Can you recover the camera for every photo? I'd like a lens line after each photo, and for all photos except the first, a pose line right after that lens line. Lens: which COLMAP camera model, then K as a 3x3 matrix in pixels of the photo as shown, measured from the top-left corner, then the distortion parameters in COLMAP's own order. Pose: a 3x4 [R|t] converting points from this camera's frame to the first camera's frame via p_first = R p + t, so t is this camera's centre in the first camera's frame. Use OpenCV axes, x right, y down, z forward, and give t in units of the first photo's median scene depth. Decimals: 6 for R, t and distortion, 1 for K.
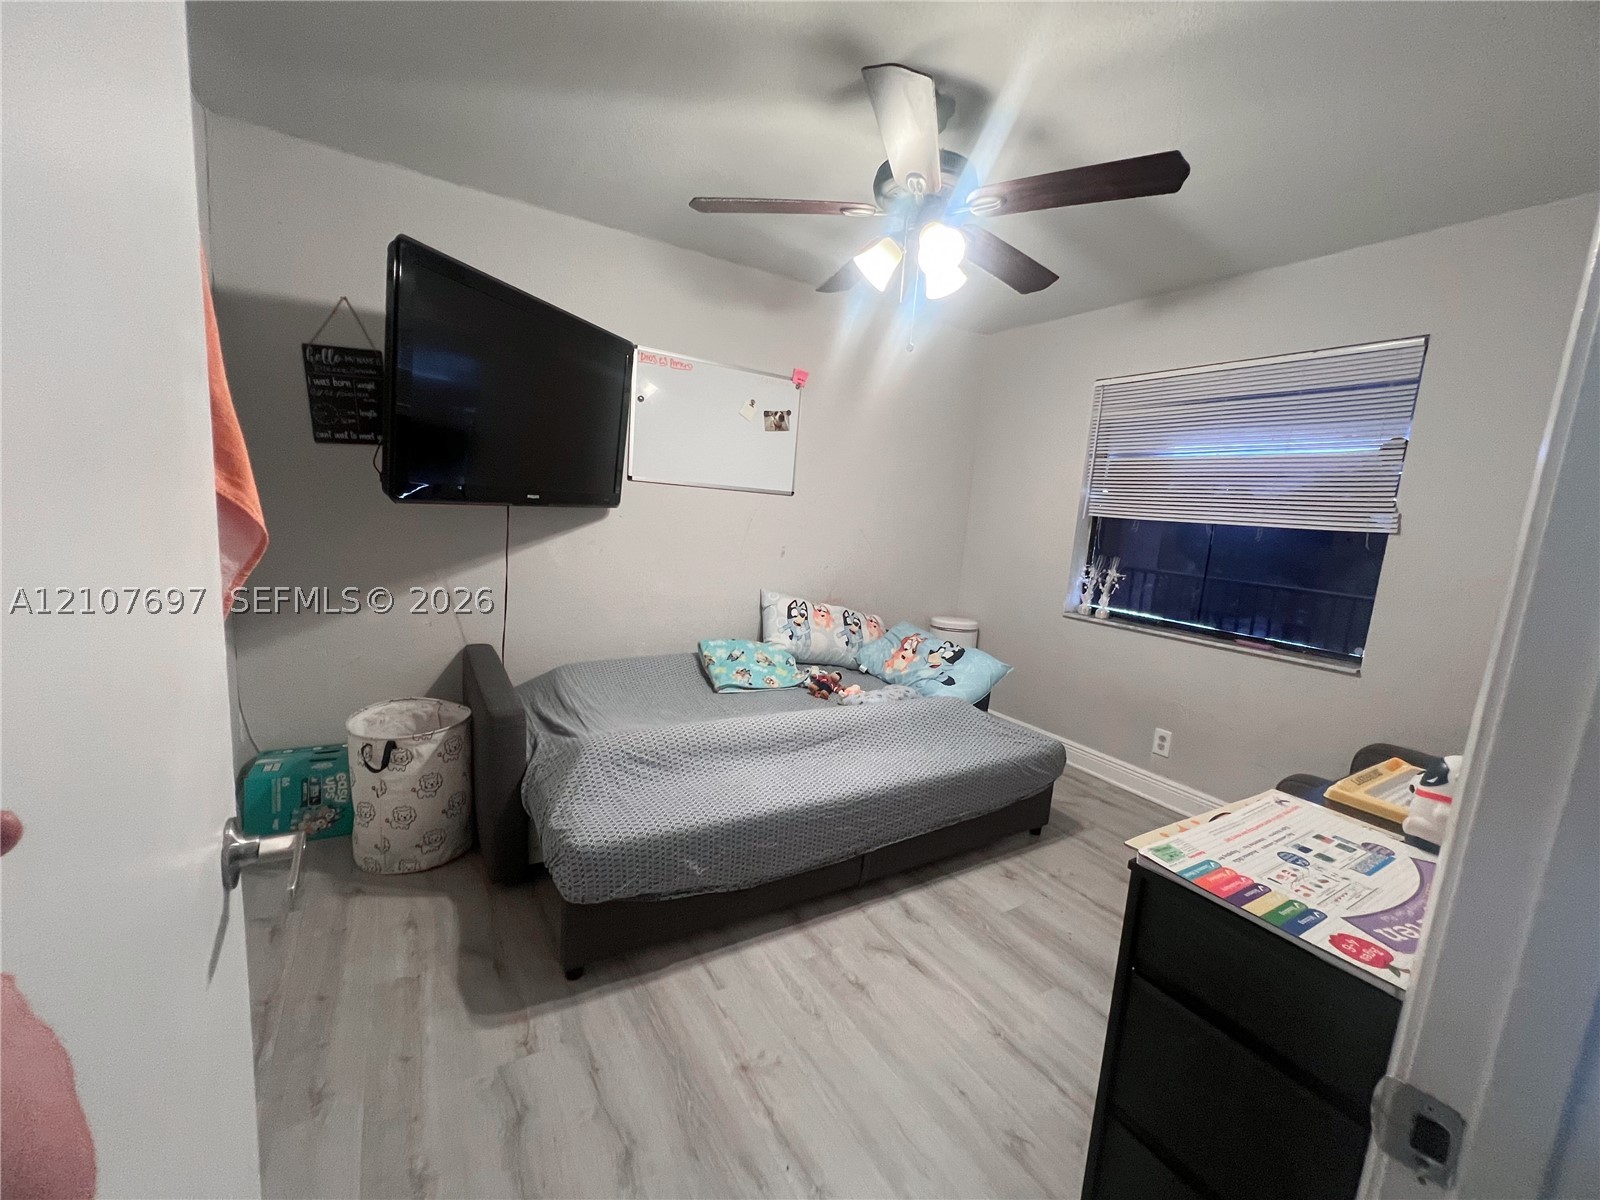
lens RADIAL K [[638.2, 0, 801.4], [0, 638.2, 599.8], [0, 0, 1]] dist [-0.007271, 0.000118]
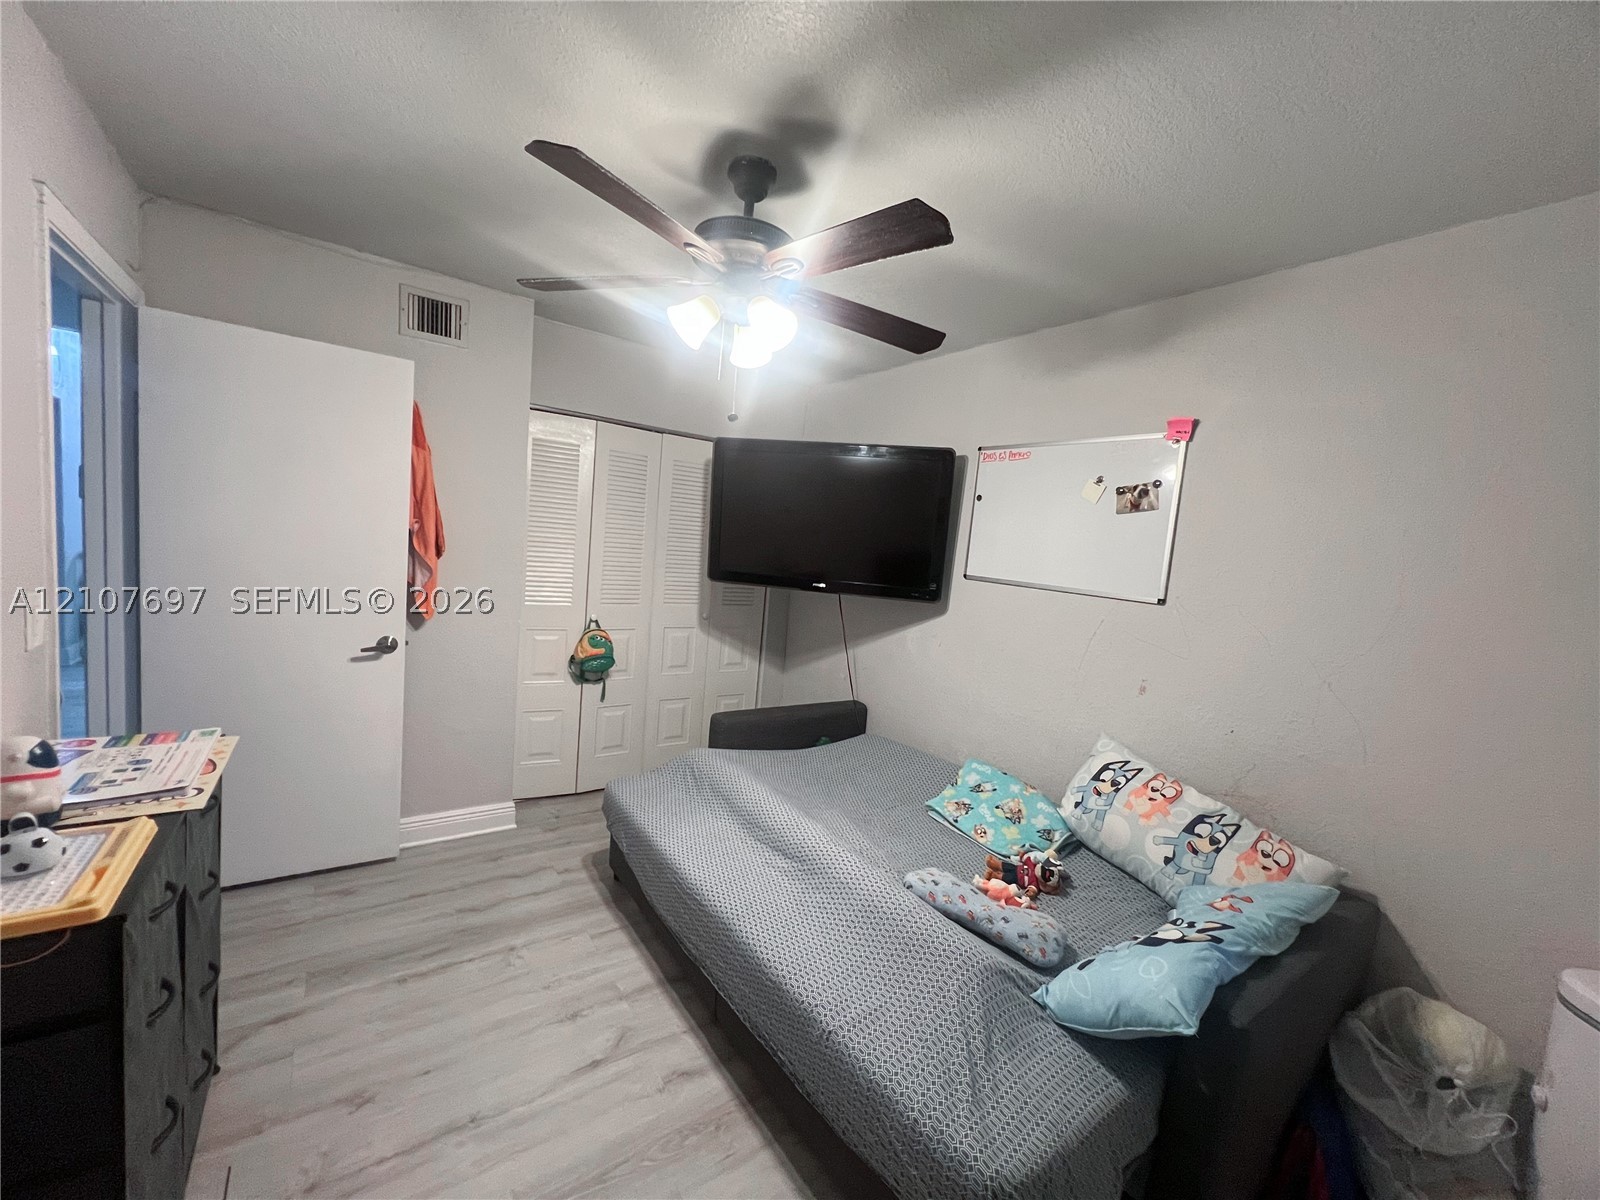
lens RADIAL K [[639.1, 0, 804.8], [0, 639.1, 602.3], [0, 0, 1]] dist [0.000564, -0.000118]
pose [[0.080132, 0.025266, -0.996464, 1.033779], [-0.226963, 0.973882, 0.006442, -0.146693], [0.970601, 0.225644, 0.083773, 0.994443]]
